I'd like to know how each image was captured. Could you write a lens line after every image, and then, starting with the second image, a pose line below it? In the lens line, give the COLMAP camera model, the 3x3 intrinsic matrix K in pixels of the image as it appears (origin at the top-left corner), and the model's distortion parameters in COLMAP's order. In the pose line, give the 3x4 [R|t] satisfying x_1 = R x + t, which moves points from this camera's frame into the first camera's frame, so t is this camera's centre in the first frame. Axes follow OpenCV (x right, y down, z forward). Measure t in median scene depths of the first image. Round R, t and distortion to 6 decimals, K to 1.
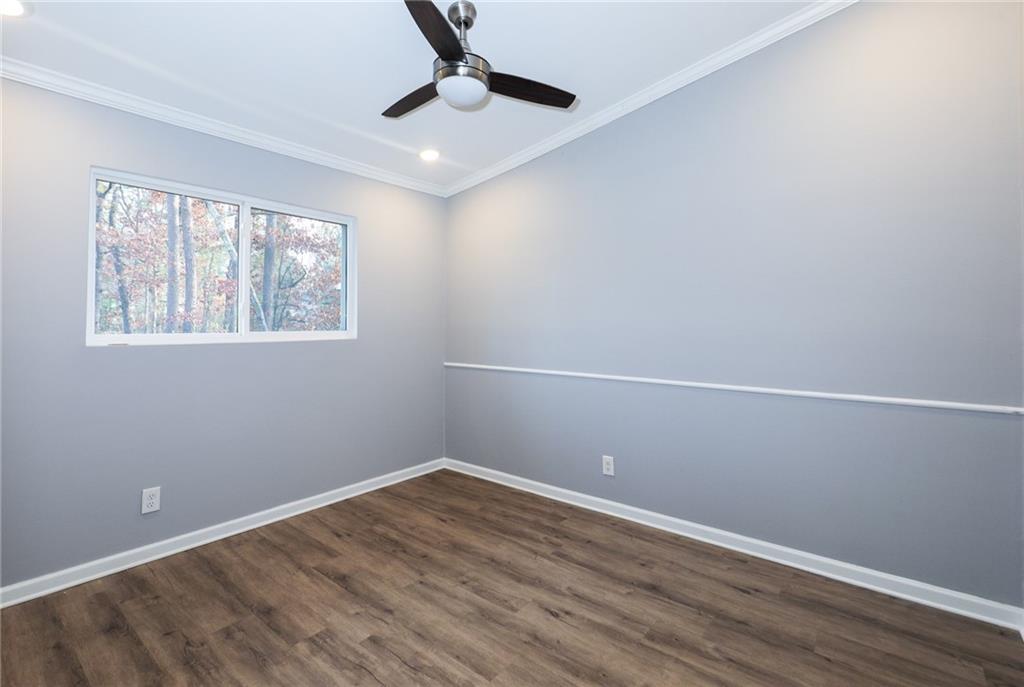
lens RADIAL K [[466.0, 0, 510.7], [0, 466.0, 323.8], [0, 0, 1]] dist [0.000148, 0.000066]
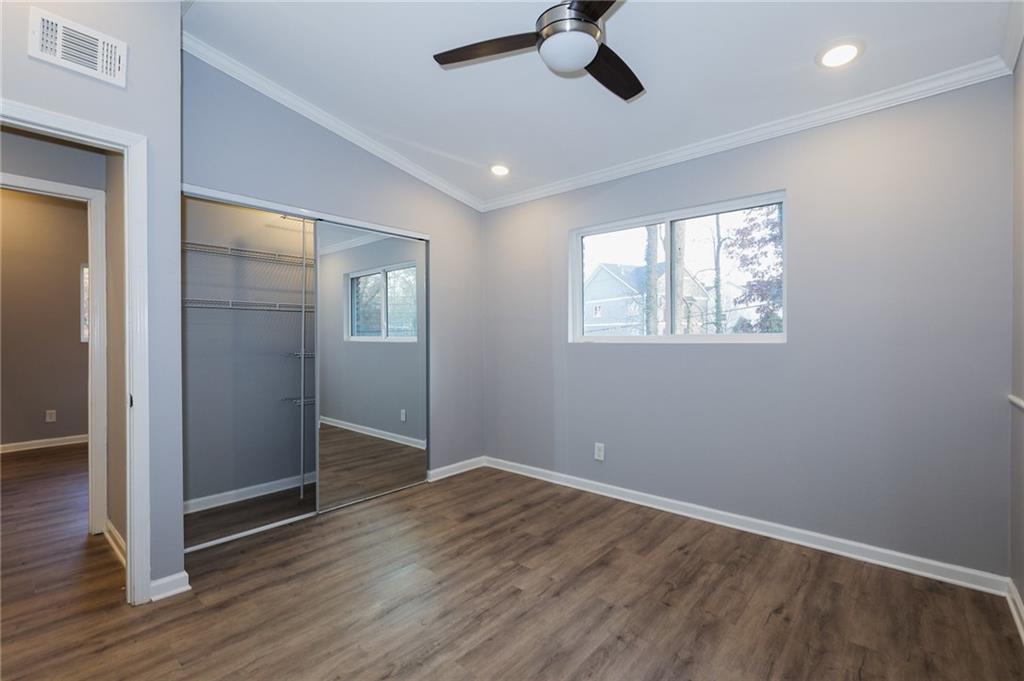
lens RADIAL K [[466.0, 0, 511.5], [0, 466.0, 338.1], [0, 0, 1]] dist [0.000148, 0.000066]
pose [[-0.030063, -0.001743, -0.999546, 0.676105], [0.000918, 0.999998, -0.001771, 0.033467], [0.999548, -0.000971, -0.030061, 0.789756]]
